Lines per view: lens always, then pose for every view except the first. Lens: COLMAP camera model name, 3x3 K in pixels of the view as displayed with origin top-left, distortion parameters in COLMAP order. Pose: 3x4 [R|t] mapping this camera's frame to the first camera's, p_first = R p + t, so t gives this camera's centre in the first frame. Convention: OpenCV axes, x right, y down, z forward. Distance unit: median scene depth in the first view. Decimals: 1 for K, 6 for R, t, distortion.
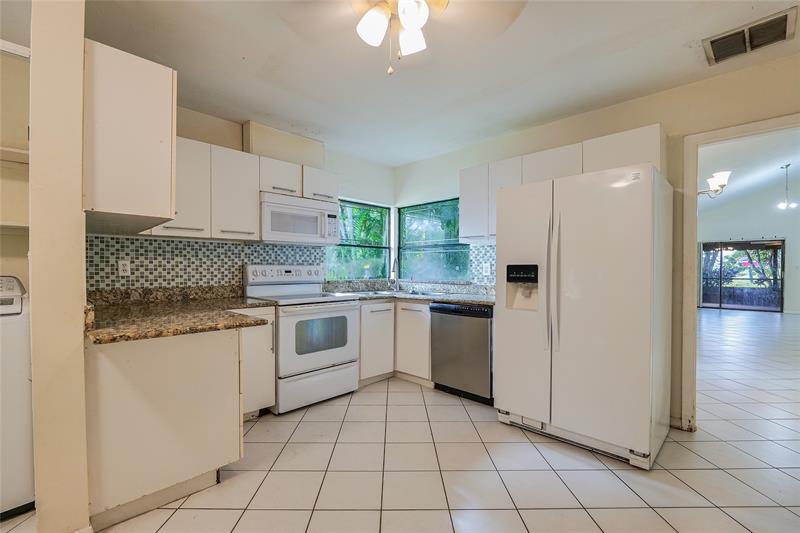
lens RADIAL K [[347.6, 0, 404.2], [0, 347.6, 270.1], [0, 0, 1]] dist [0.002060, 0.000109]
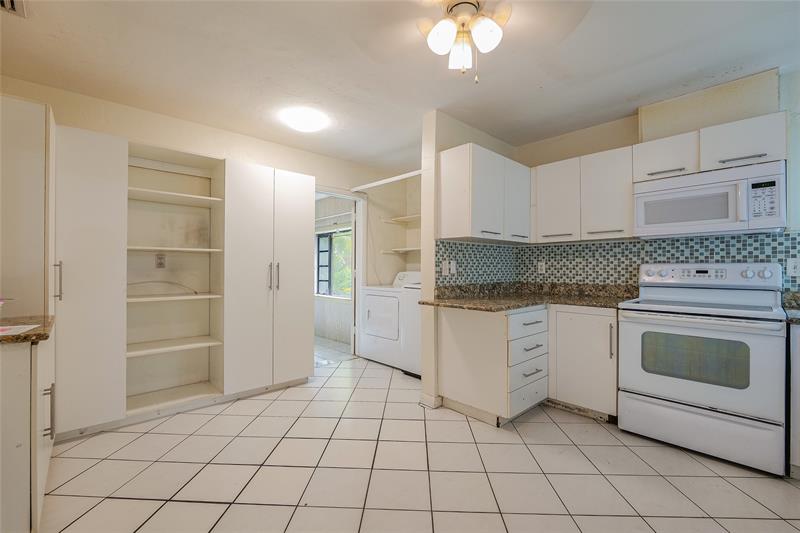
lens RADIAL K [[347.6, 0, 404.2], [0, 347.6, 267.8], [0, 0, 1]] dist [0.002060, 0.000109]
pose [[-0.027408, -0.003873, -0.999617, 0.509386], [-0.004353, 0.999983, -0.003755, 0.001801], [0.999615, 0.004248, -0.027424, 0.418721]]
